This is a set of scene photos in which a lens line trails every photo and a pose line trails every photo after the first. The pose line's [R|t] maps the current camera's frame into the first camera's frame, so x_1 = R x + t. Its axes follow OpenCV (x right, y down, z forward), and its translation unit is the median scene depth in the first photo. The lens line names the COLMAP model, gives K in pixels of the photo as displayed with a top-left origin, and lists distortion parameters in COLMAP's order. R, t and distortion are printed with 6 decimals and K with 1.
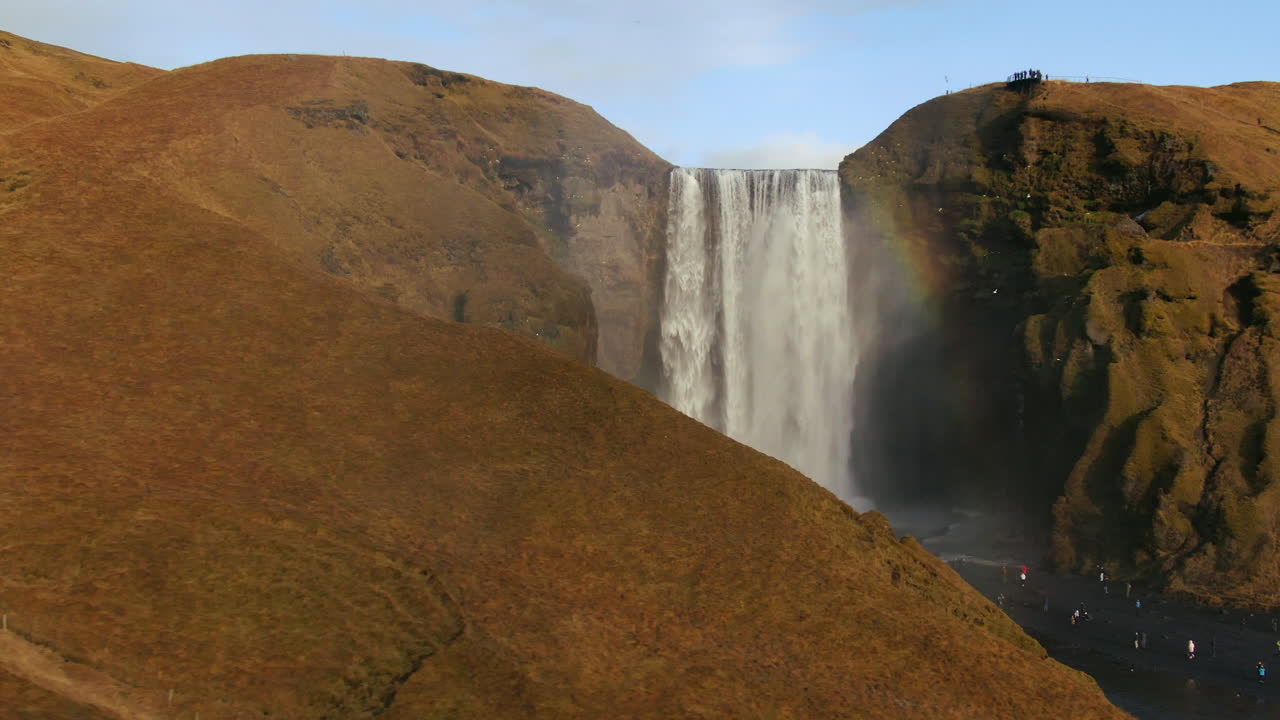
lens RADIAL K [[1466.1, 0, 655.9], [0, 1466.1, 360.2], [0, 0, 1]] dist [-0.011768, -0.006210]
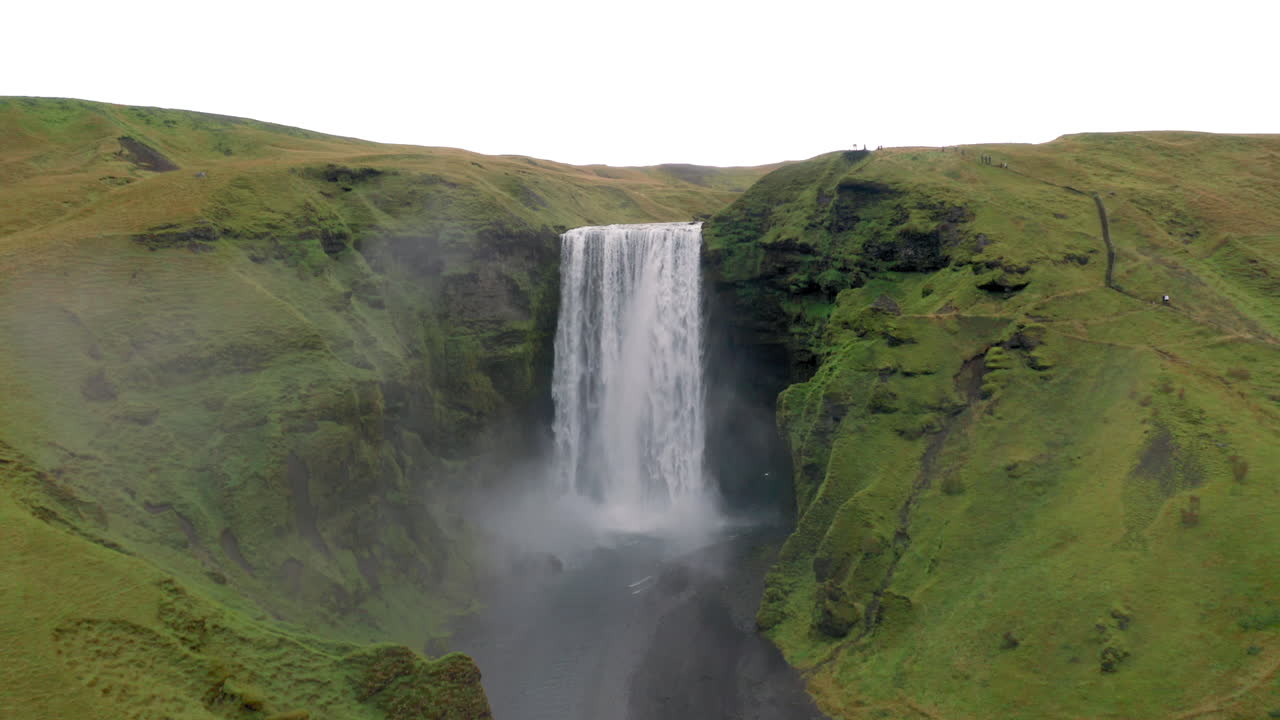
lens RADIAL K [[1021.1, 0, 640.0], [0, 1021.1, 360.0], [0, 0, 1]] dist [-0.058843, -0.005281]
pose [[0.985132, 0.003537, -0.171763, 0.246777], [0.010826, 0.996523, 0.082614, -0.104000], [0.171458, -0.083245, 0.981668, 0.180110]]
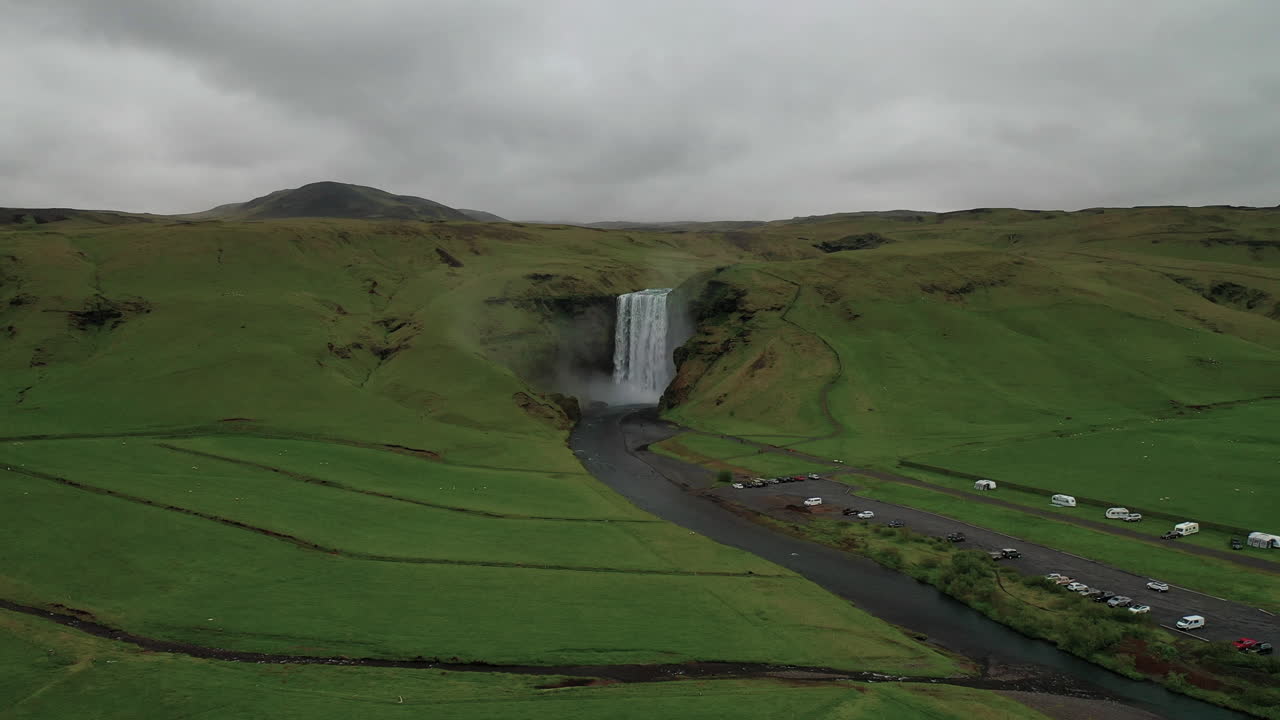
lens RADIAL K [[1014.0, 0, 640.0], [0, 1014.0, 360.0], [0, 0, 1]] dist [0.006754, -0.007180]
pose [[0.954201, 0.012587, -0.298901, 0.835226], [0.004110, 0.998469, 0.055170, -0.125537], [0.299137, -0.053871, 0.952688, -1.321994]]
